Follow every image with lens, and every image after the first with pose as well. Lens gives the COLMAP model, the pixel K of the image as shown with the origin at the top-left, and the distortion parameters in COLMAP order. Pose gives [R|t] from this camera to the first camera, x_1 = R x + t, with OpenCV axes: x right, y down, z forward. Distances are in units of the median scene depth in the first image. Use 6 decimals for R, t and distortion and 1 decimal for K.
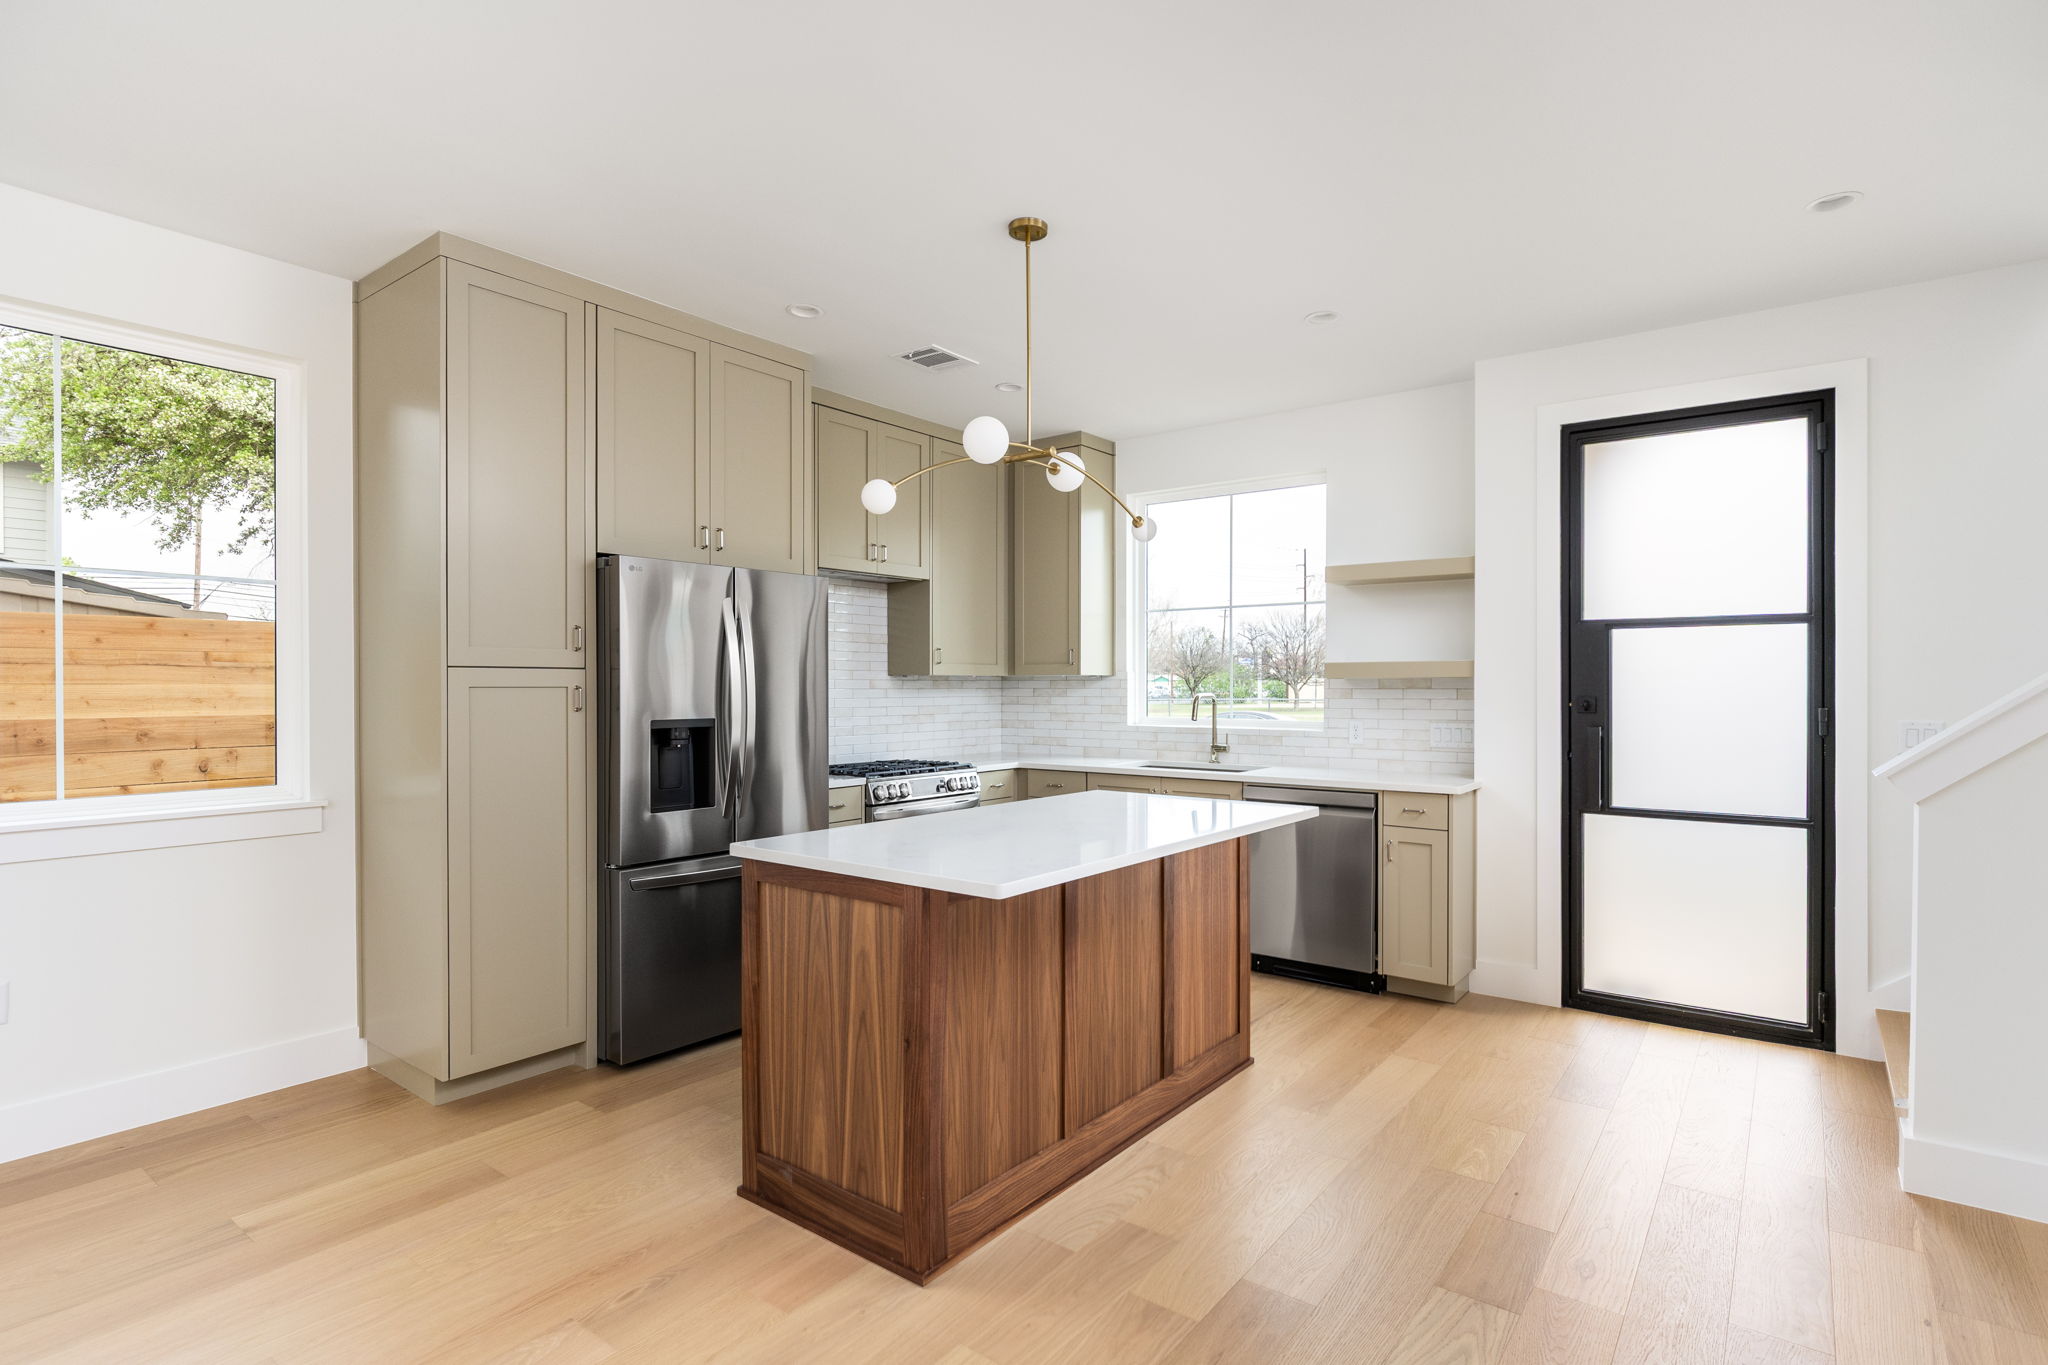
lens RADIAL K [[1017.0, 0, 1039.6], [0, 1017.0, 686.9], [0, 0, 1]] dist [-0.000051, -0.000321]
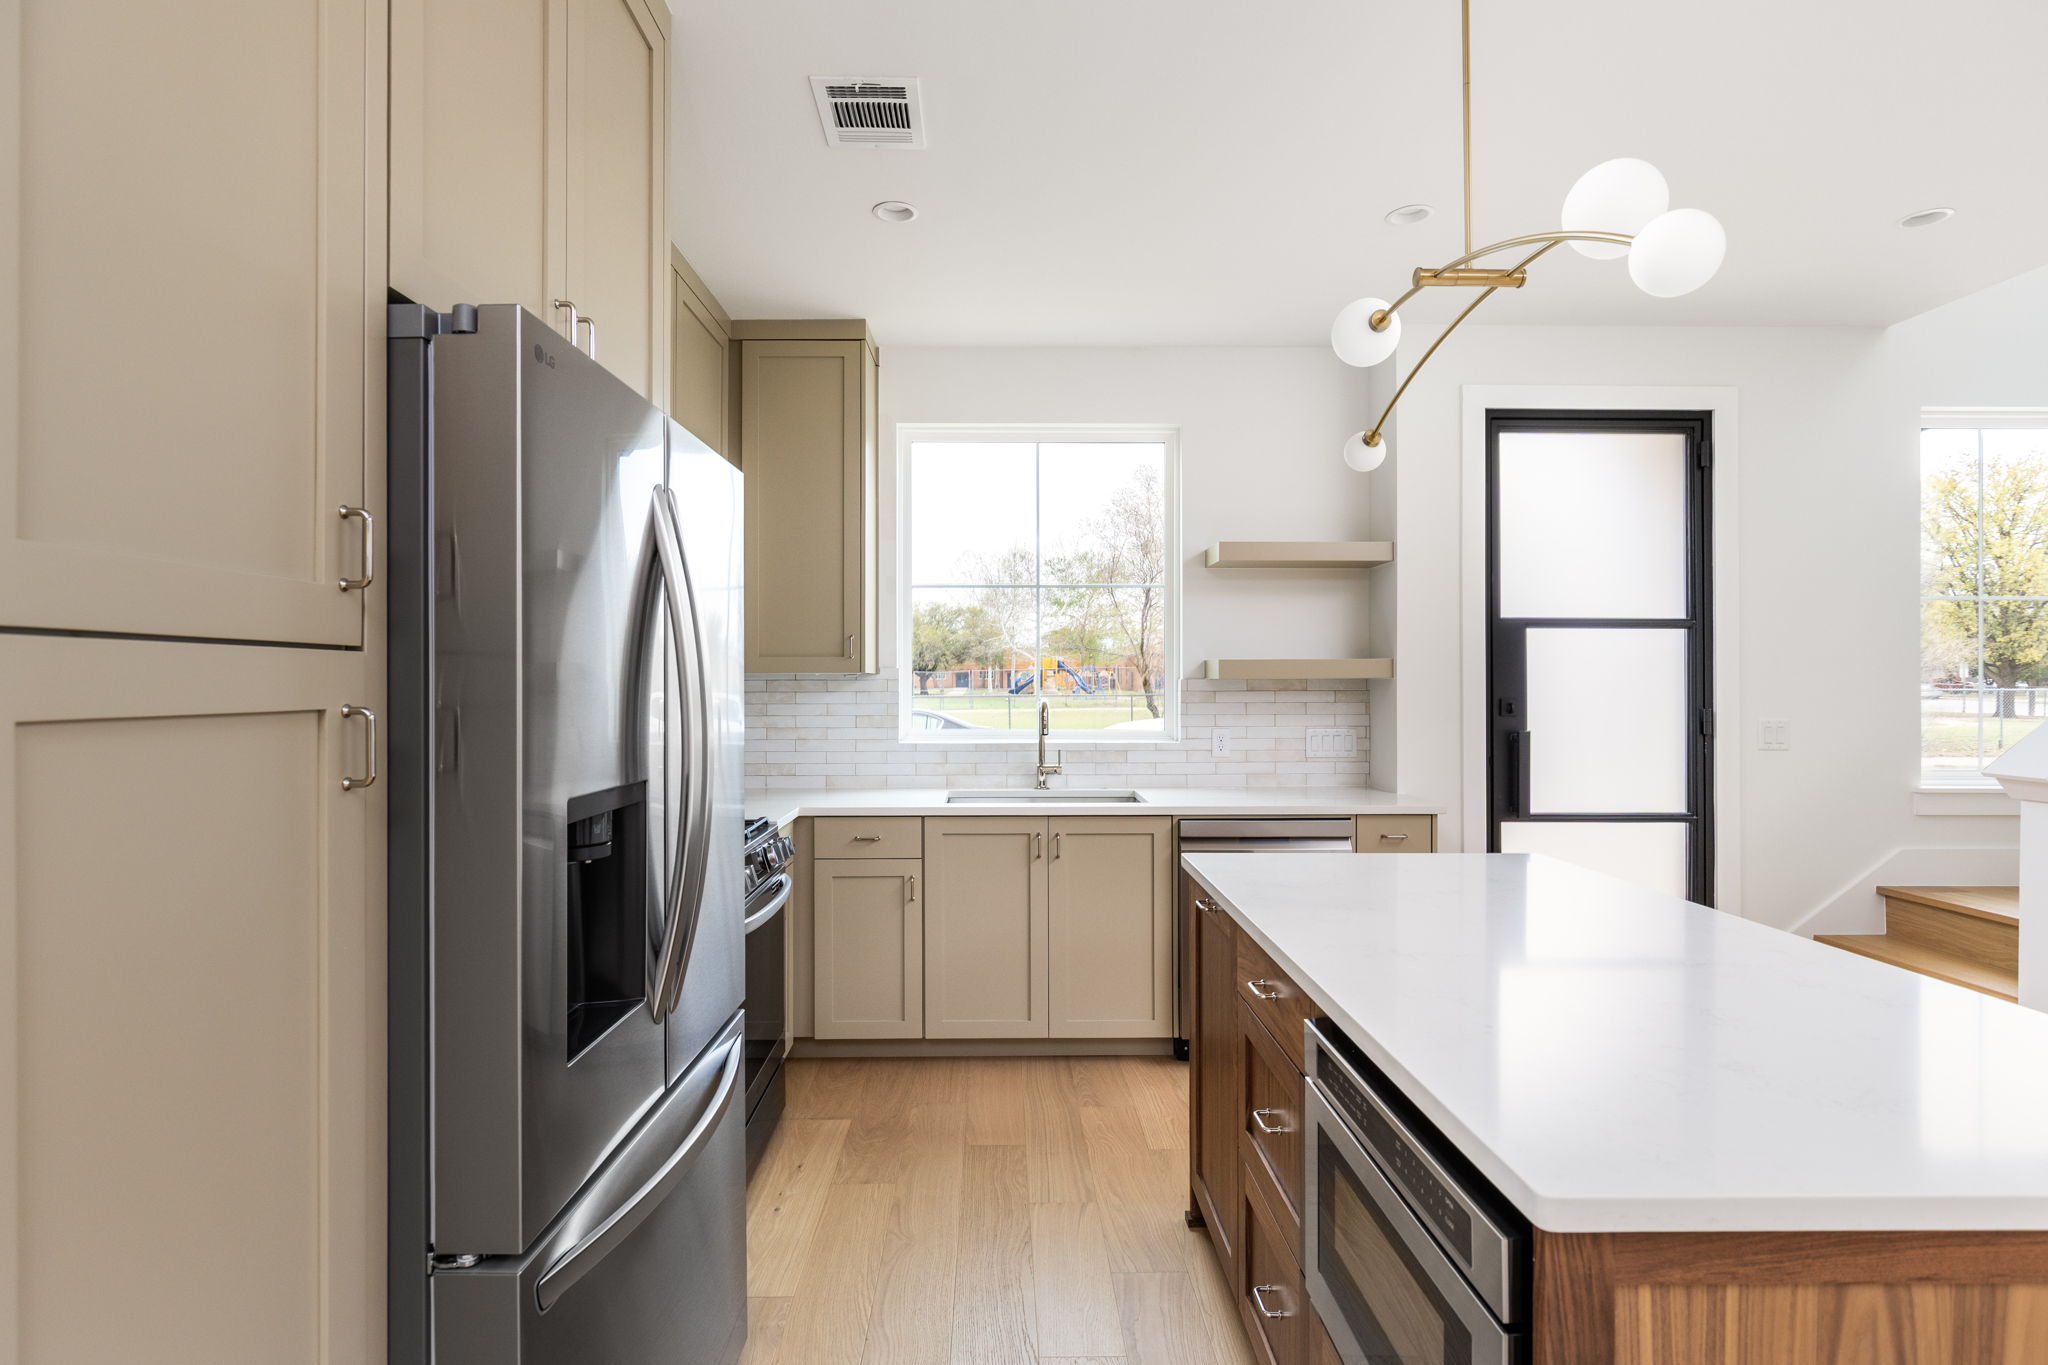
lens RADIAL K [[1006.6, 0, 1006.0], [0, 1006.6, 679.8], [0, 0, 1]] dist [-0.001056, -0.000489]
pose [[0.792707, 0.000054, 0.609603, -0.447695], [0.002037, 0.999994, -0.002738, -0.007627], [-0.609600, 0.003412, 0.792702, 0.598369]]
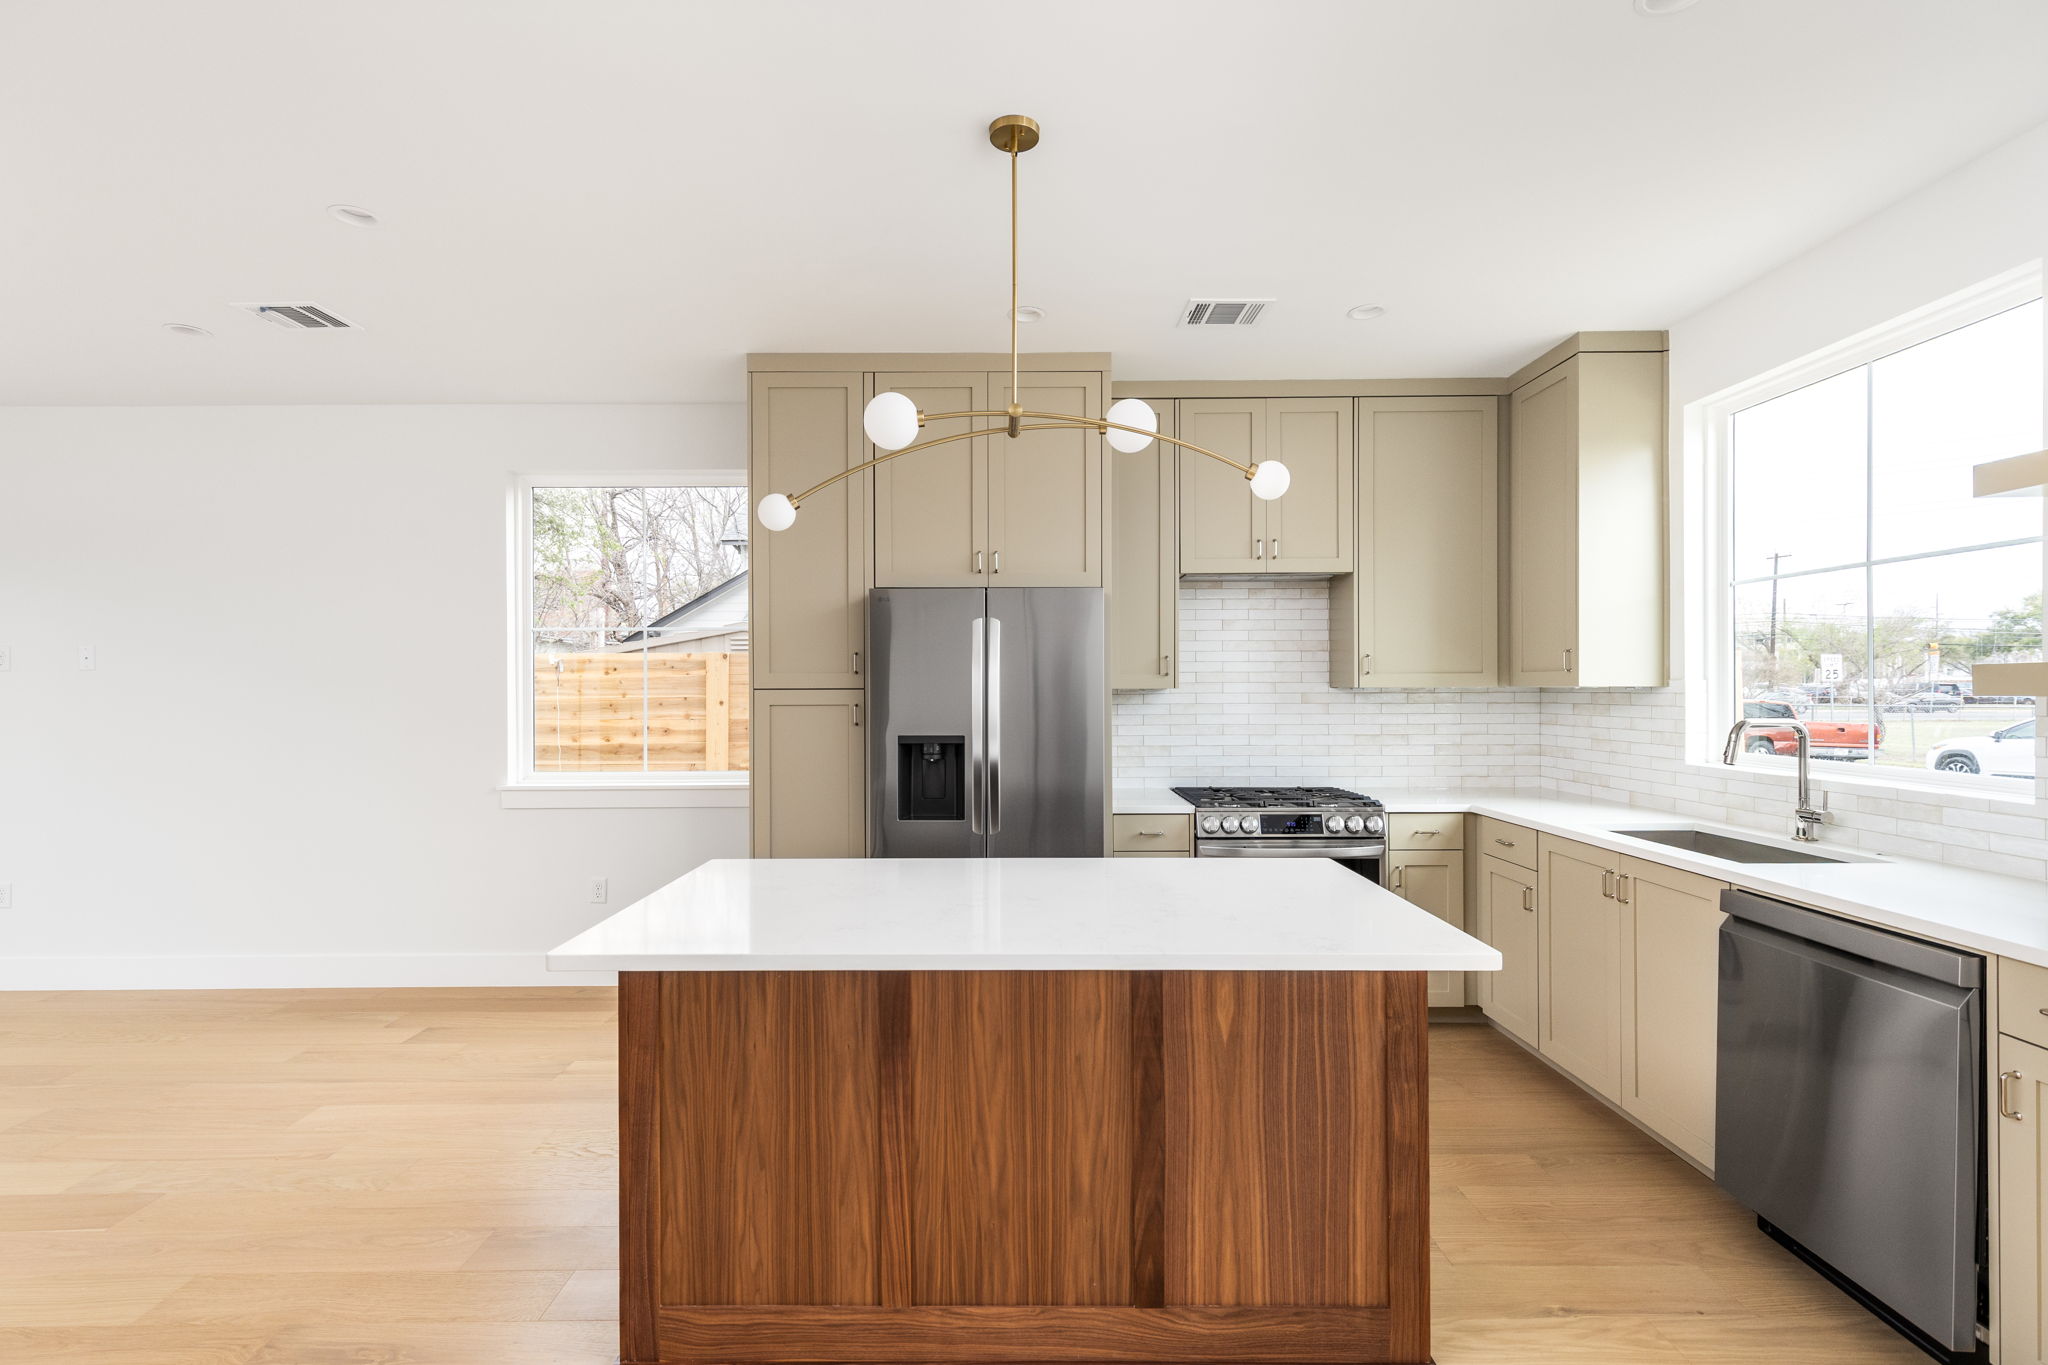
lens RADIAL K [[922.9, 0, 1009.3], [0, 922.9, 686.8], [0, 0, 1]] dist [0.004439, 0.000041]
pose [[0.599933, -0.002581, -0.800046, 0.462552], [0.002373, 0.999996, -0.001446, -0.017426], [0.800046, -0.001031, 0.599937, 0.471412]]
